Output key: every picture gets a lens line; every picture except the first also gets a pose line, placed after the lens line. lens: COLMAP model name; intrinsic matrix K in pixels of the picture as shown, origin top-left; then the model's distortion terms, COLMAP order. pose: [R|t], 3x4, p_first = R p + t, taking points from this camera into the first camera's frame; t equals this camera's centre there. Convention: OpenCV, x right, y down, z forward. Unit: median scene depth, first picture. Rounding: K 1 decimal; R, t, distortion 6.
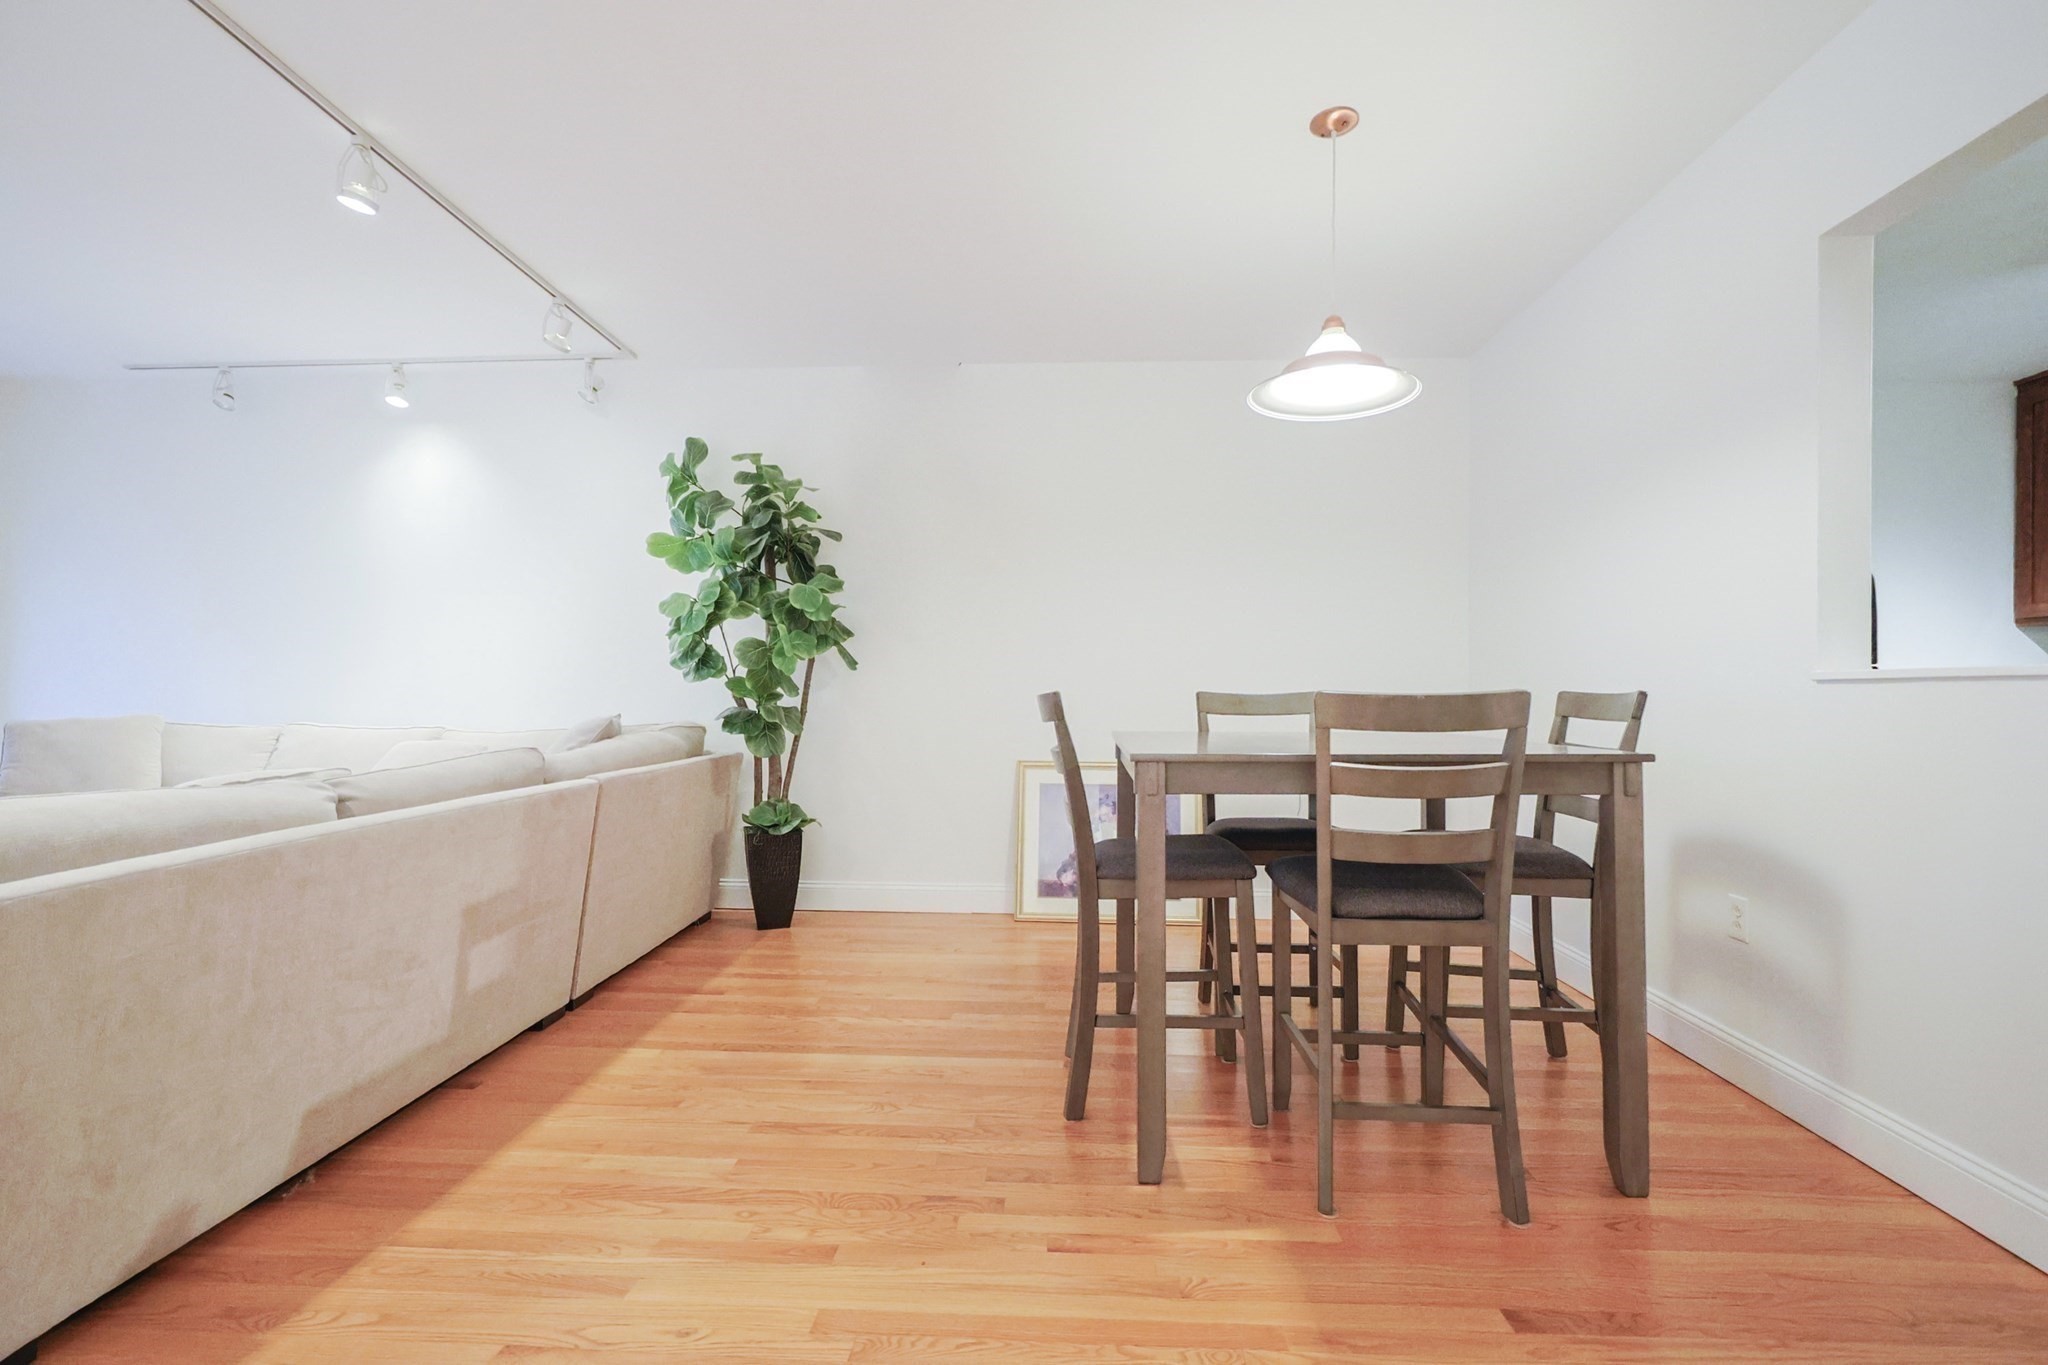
lens RADIAL K [[876.8, 0, 1028.7], [0, 876.8, 695.7], [0, 0, 1]] dist [0.000647, -0.000062]
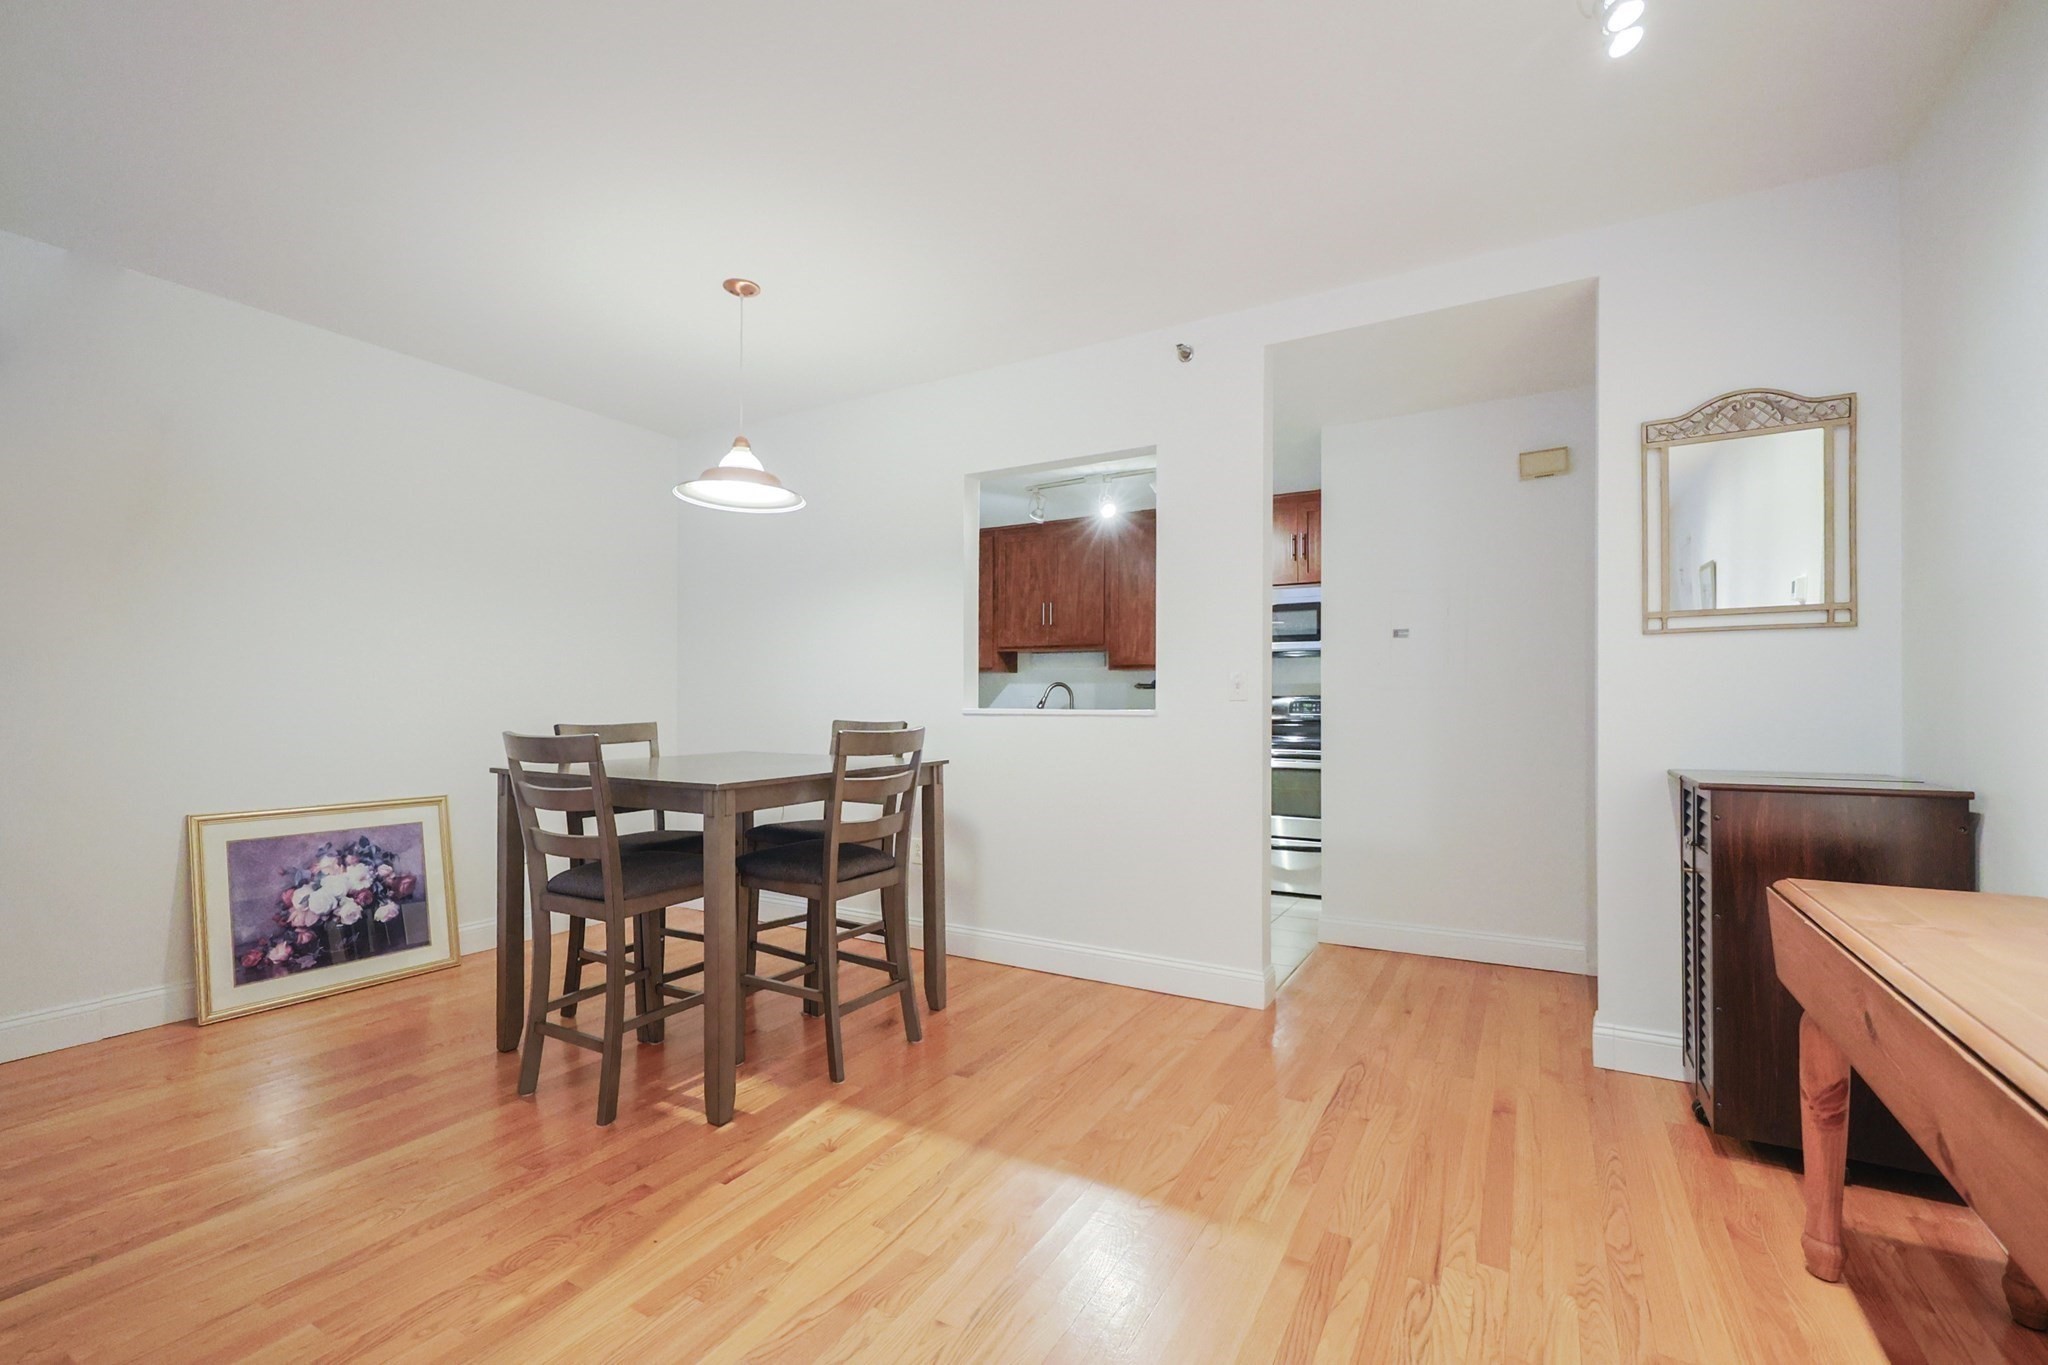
lens RADIAL K [[887.6, 0, 1021.5], [0, 887.6, 700.4], [0, 0, 1]] dist [-0.000891, -0.000152]
pose [[0.452758, -0.001348, 0.891632, -0.713317], [0.001213, 0.999999, 0.000896, -0.047066], [-0.891632, 0.000676, 0.452759, 0.035501]]
